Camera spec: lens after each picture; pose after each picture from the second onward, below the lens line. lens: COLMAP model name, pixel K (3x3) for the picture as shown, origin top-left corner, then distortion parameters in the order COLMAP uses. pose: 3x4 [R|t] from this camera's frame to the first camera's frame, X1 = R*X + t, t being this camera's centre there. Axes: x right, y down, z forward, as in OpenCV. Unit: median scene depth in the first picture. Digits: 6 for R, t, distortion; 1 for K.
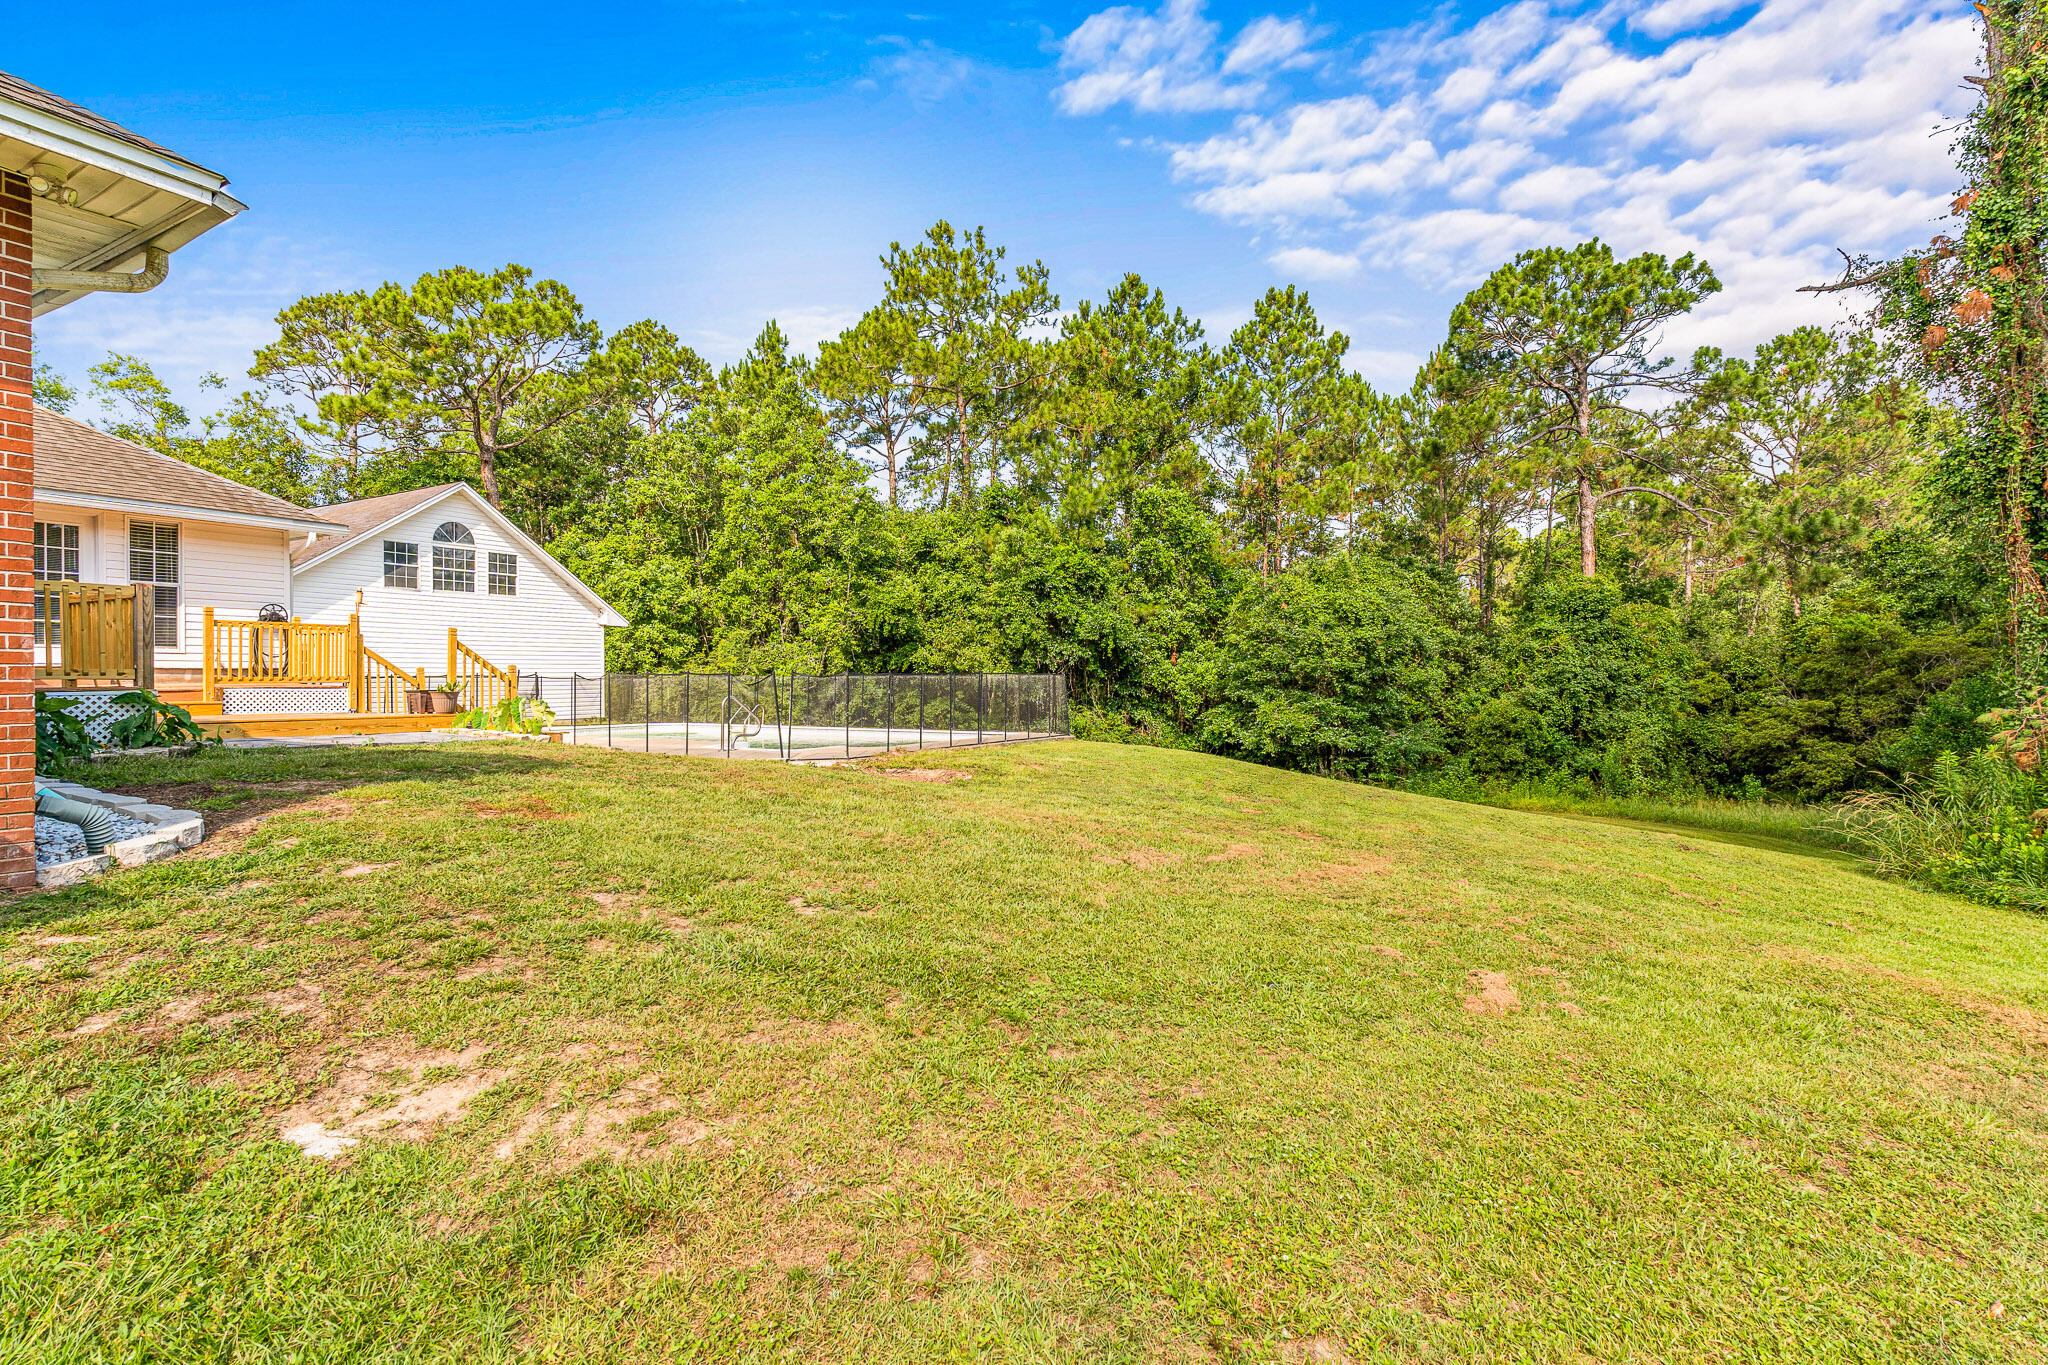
lens RADIAL K [[1012.2, 0, 1032.2], [0, 1012.2, 684.5], [0, 0, 1]] dist [0.001385, 0.000239]
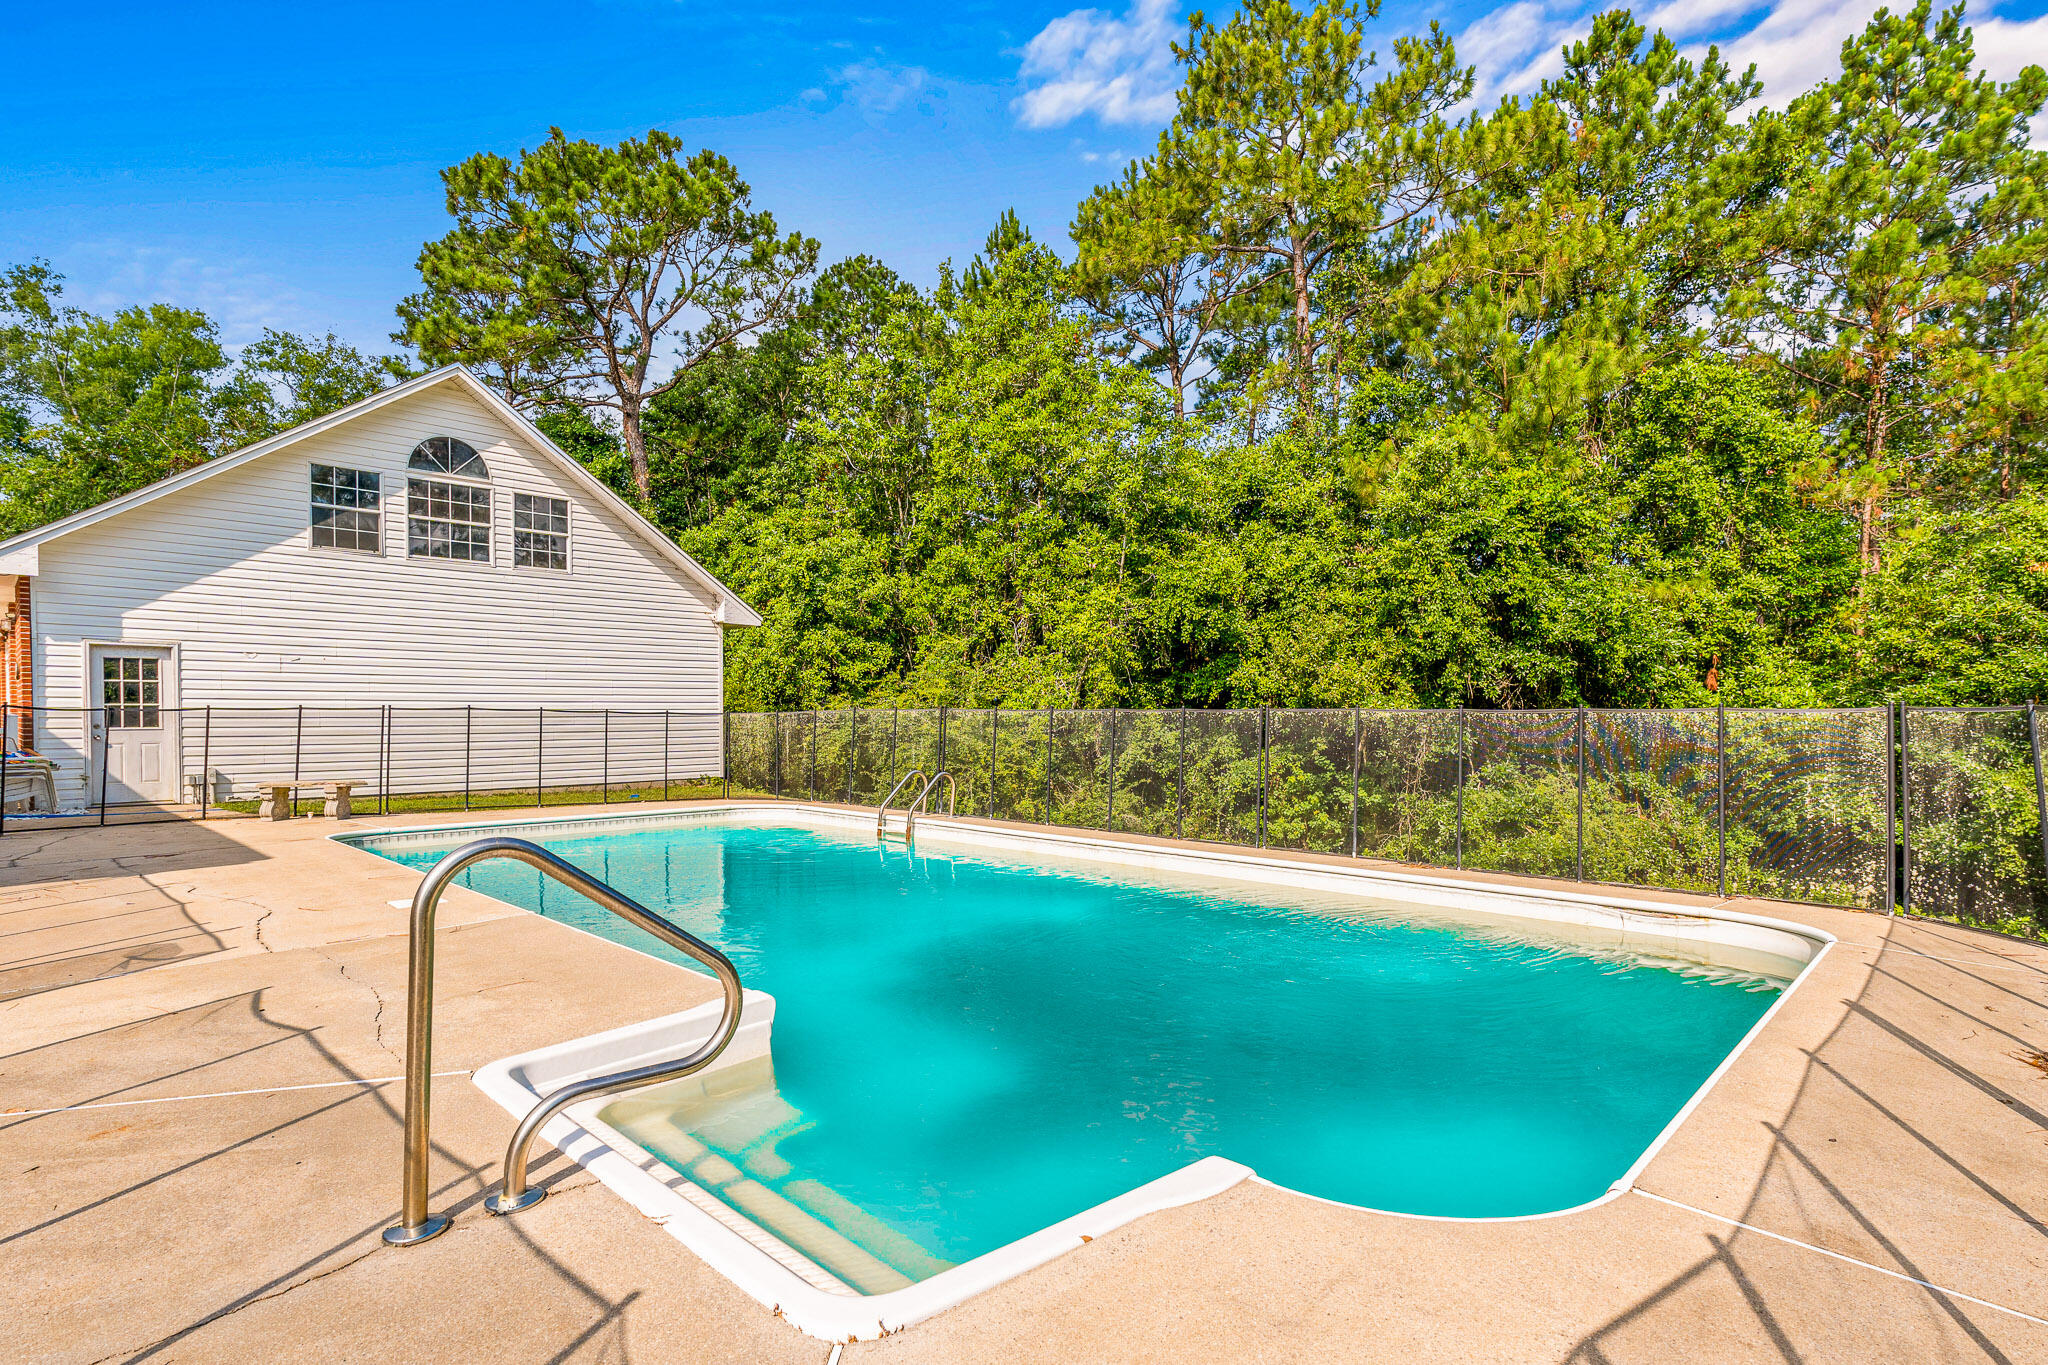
lens RADIAL K [[1012.2, 0, 1017.5], [0, 1012.2, 736.1], [0, 0, 1]] dist [0.001385, 0.000239]
pose [[0.967139, 0.010121, -0.254047, -0.086699], [-0.005816, 0.999827, 0.017693, -0.003197], [0.254182, -0.015634, 0.967030, 0.395487]]
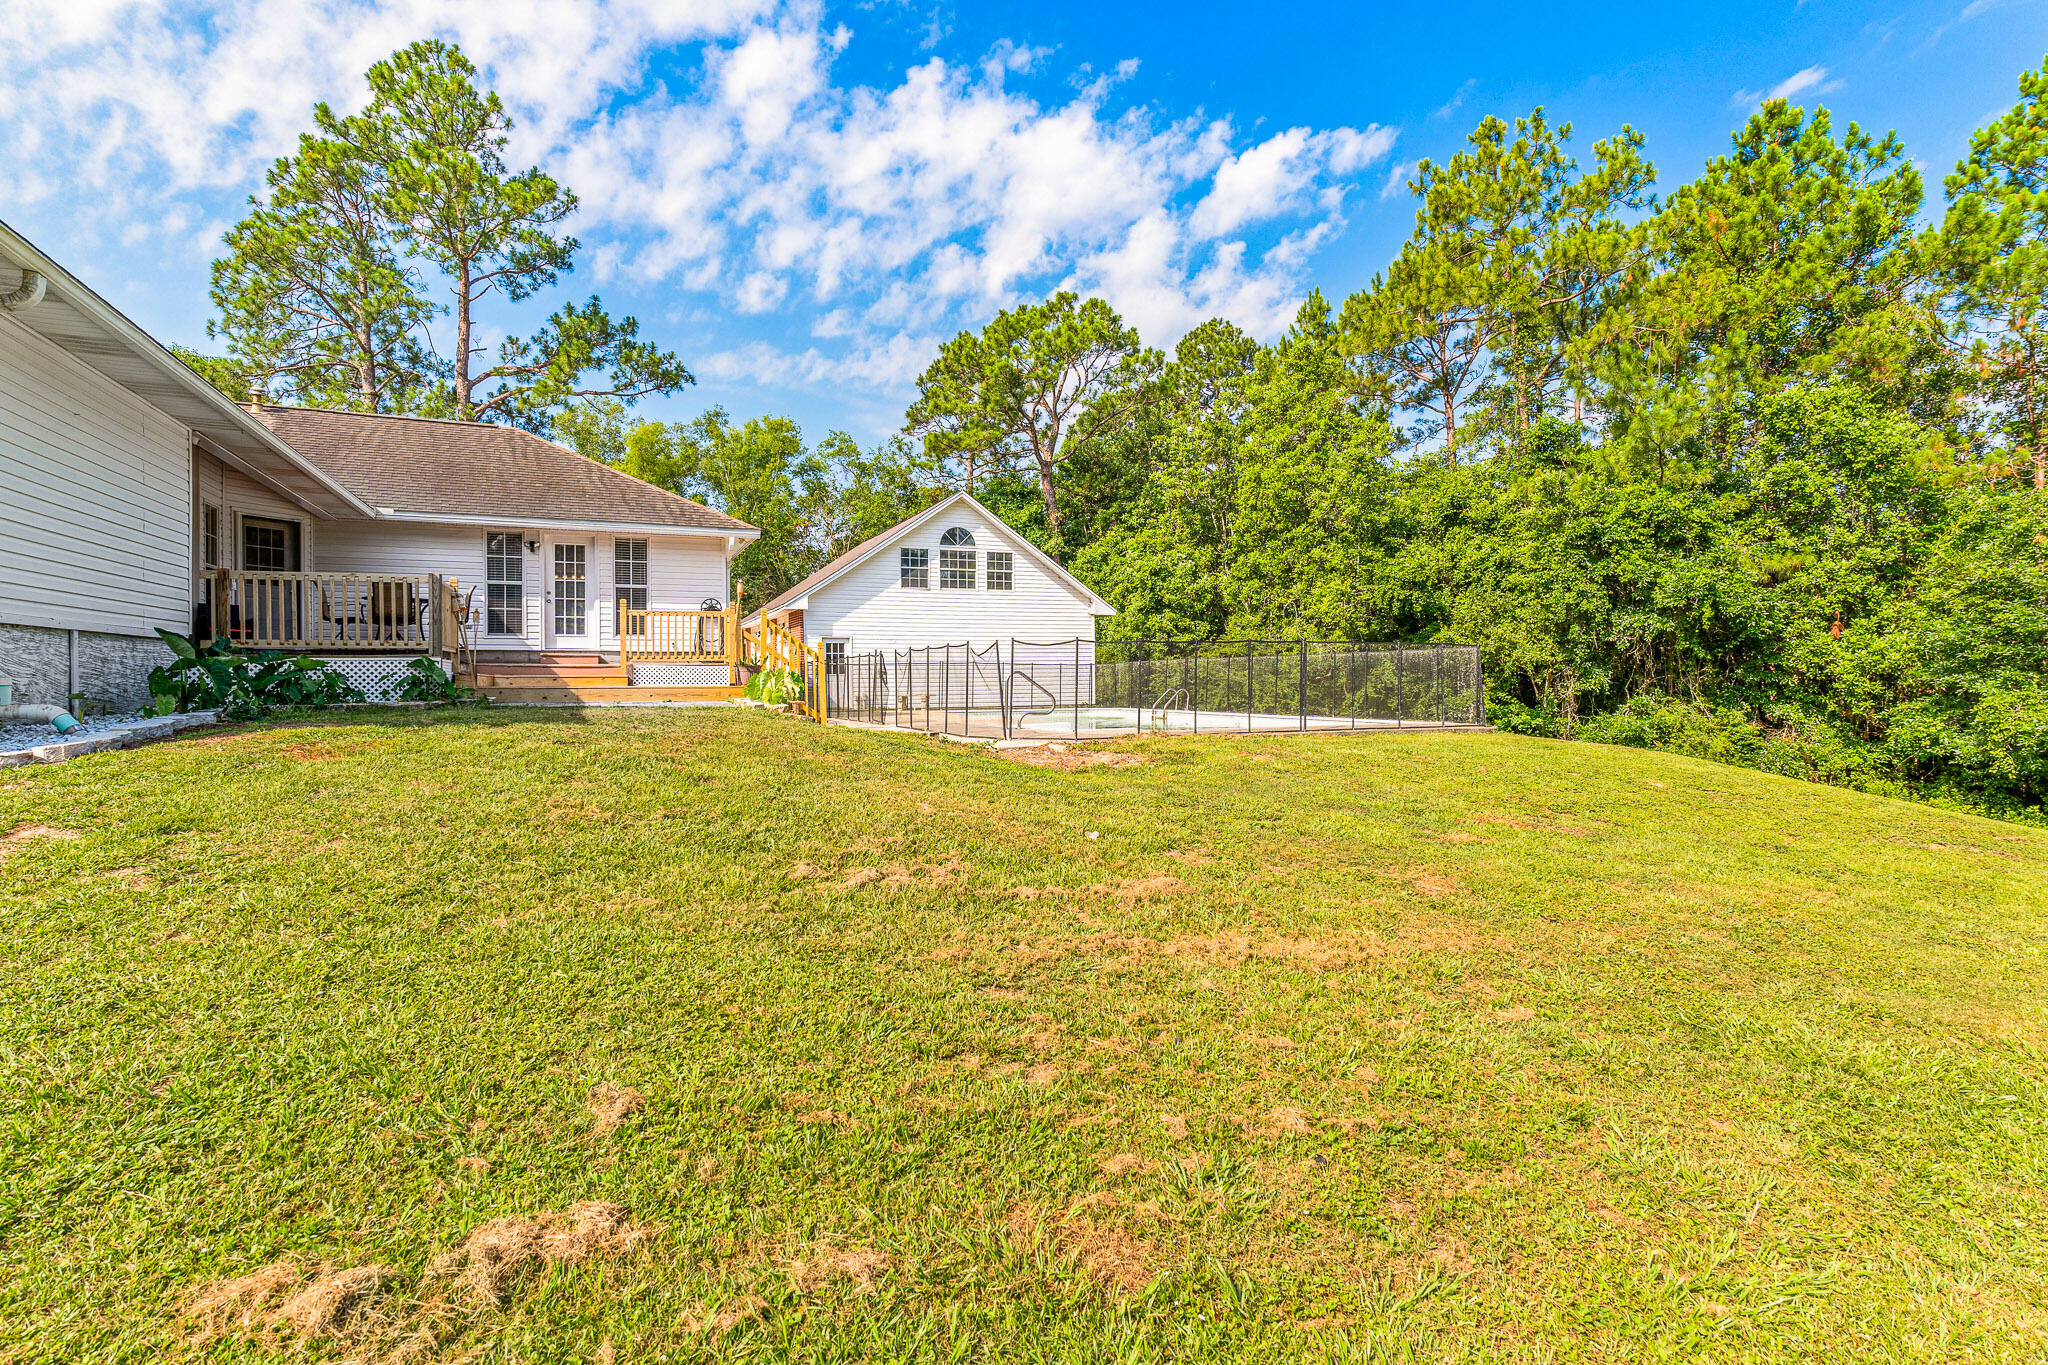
lens RADIAL K [[1012.2, 0, 1016.6], [0, 1012.2, 671.4], [0, 0, 1]] dist [0.001385, 0.000239]
pose [[0.791469, -0.009835, -0.611130, 0.124185], [0.002040, 0.999907, -0.013450, 0.011146], [0.611205, 0.009399, 0.791416, 0.113934]]
